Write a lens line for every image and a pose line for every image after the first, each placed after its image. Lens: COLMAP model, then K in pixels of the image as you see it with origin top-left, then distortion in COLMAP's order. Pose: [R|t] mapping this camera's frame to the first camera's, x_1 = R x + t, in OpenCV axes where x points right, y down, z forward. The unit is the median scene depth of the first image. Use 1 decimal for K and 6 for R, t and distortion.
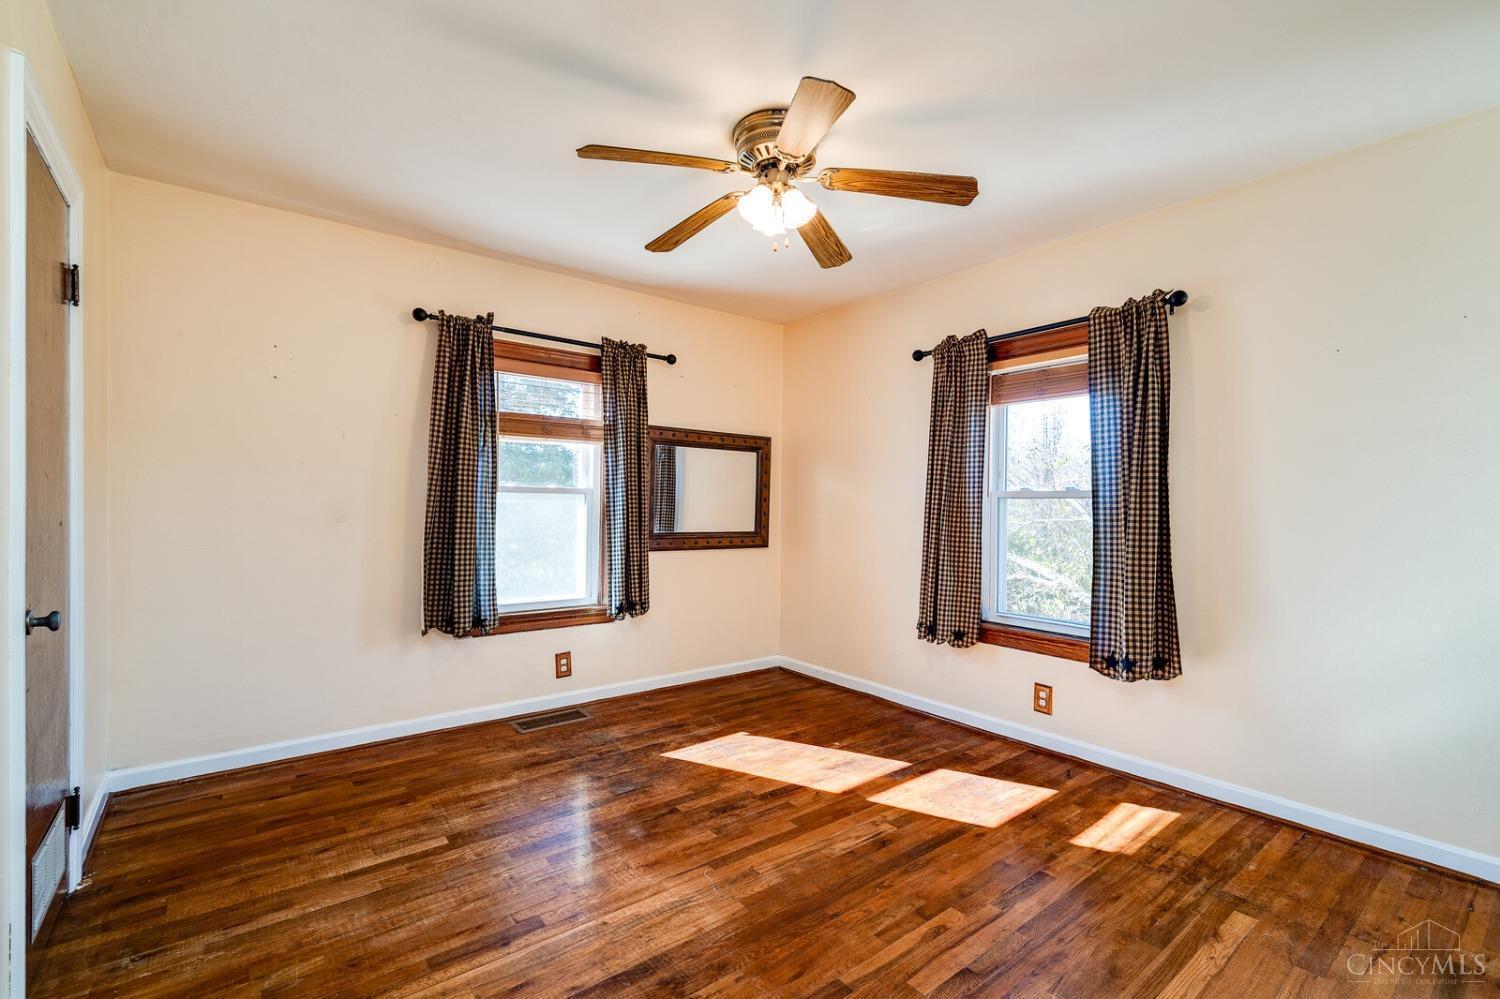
lens RADIAL K [[656.5, 0, 748.6], [0, 656.5, 506.3], [0, 0, 1]] dist [0.000512, -0.000360]
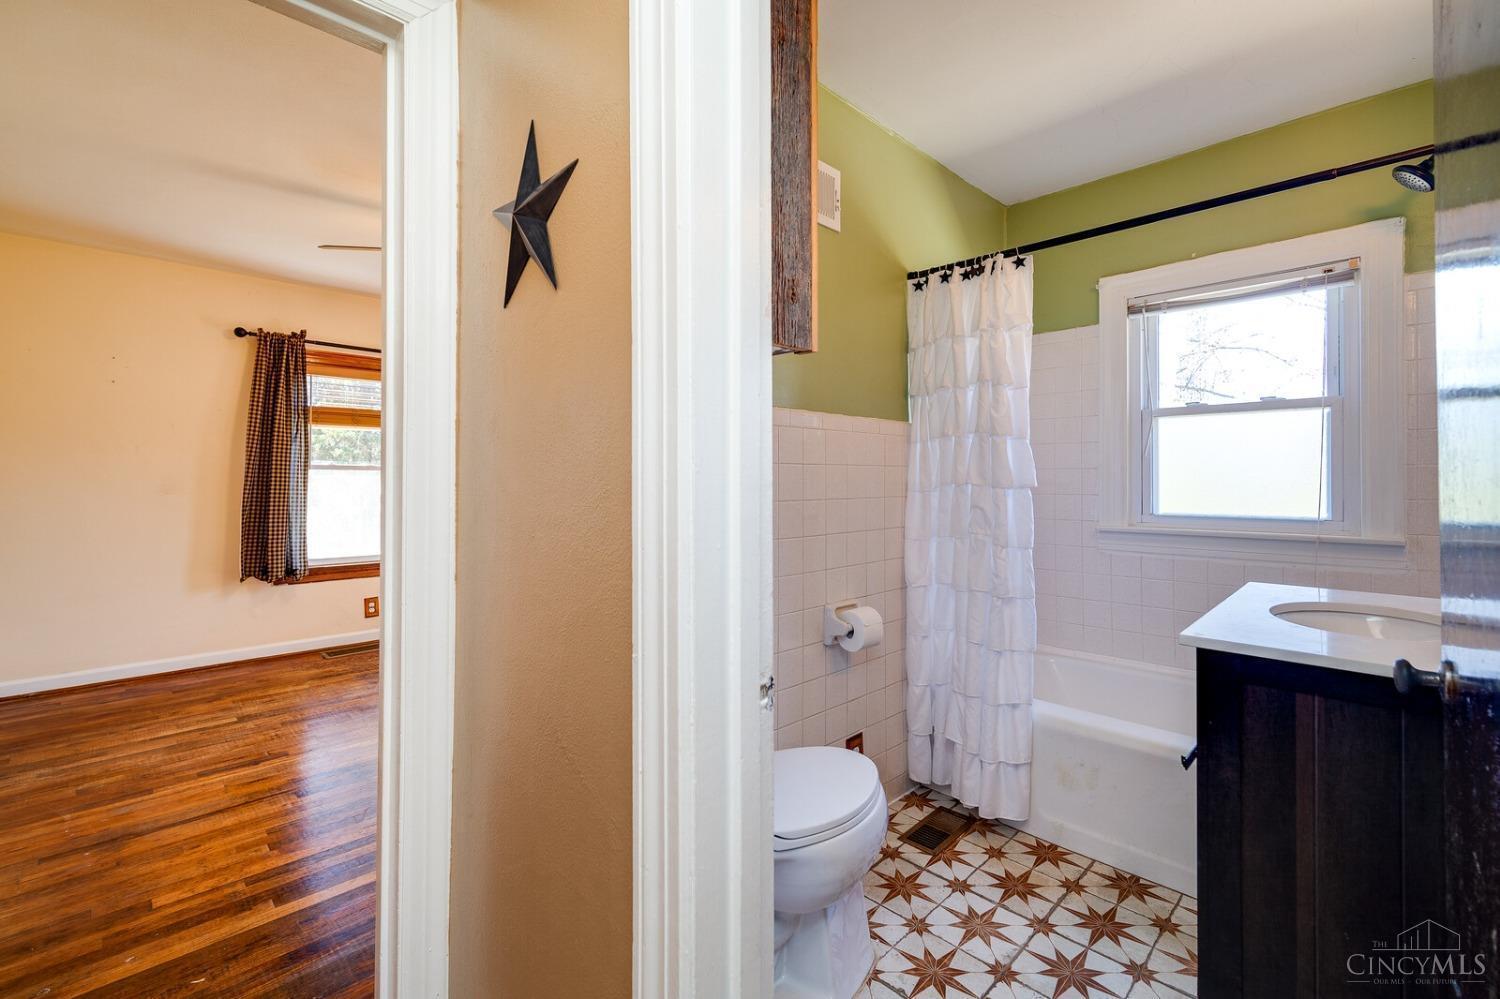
lens RADIAL K [[656.5, 0, 754.2], [0, 656.5, 466.2], [0, 0, 1]] dist [0.000512, -0.000360]
pose [[0.993788, -0.006001, 0.111124, 0.352874], [0.008643, 0.999691, -0.023312, 0.009626], [-0.110949, 0.024128, 0.993533, -0.381650]]
